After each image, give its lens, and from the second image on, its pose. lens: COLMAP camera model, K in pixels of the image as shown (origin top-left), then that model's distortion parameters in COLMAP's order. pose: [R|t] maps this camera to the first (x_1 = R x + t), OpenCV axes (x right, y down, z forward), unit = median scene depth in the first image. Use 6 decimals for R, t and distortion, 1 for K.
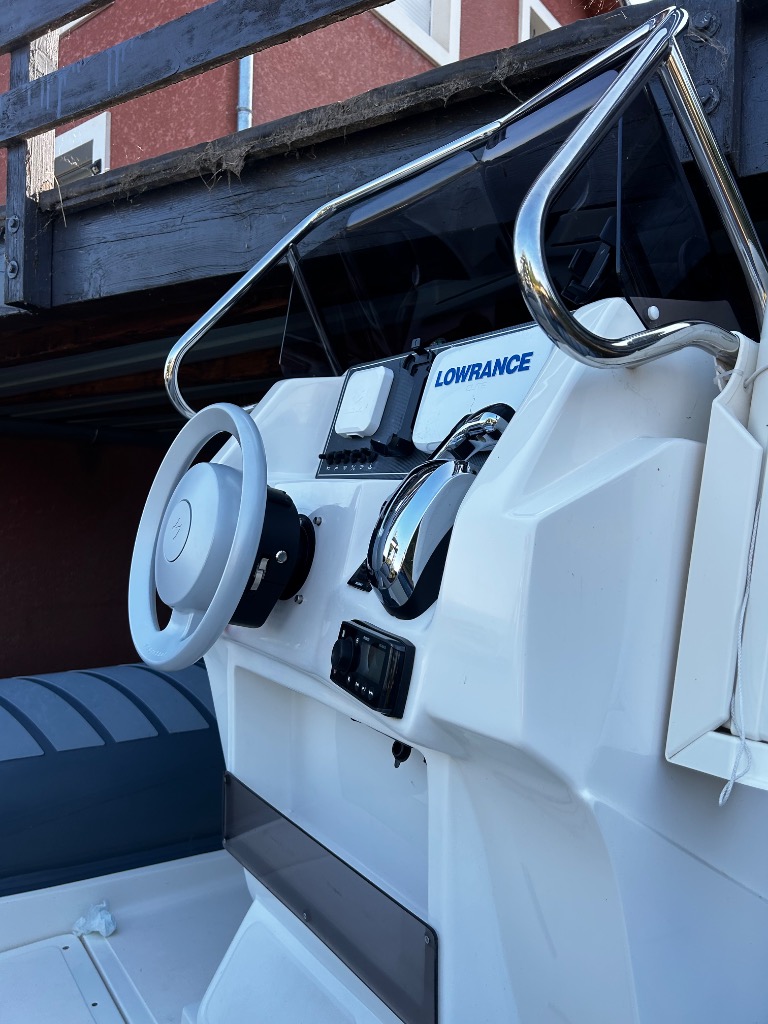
lens RADIAL K [[780.6, 0, 380.5], [0, 780.6, 516.4], [0, 0, 1]] dist [0.031589, -0.059249]
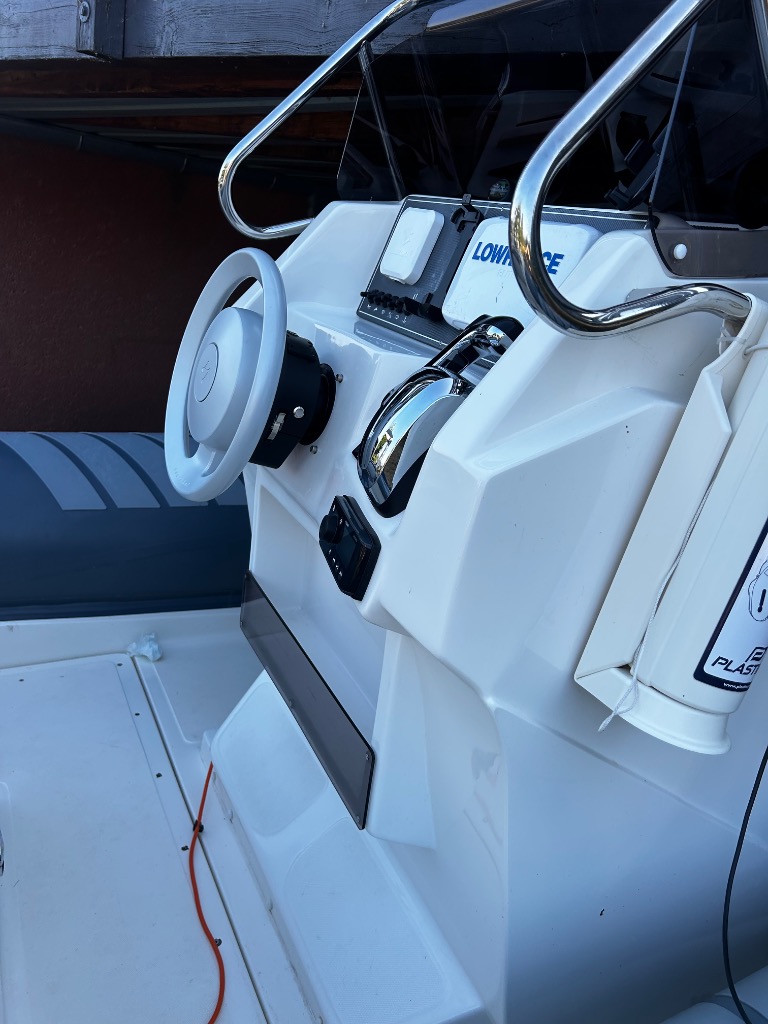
lens RADIAL K [[780.6, 0, 389.5], [0, 780.6, 516.6], [0, 0, 1]] dist [0.031589, -0.059249]
pose [[0.984054, 0.161452, -0.074634, 0.093754], [-0.128417, 0.935227, 0.329938, -0.174614], [0.123069, -0.315092, 0.941048, -0.036365]]
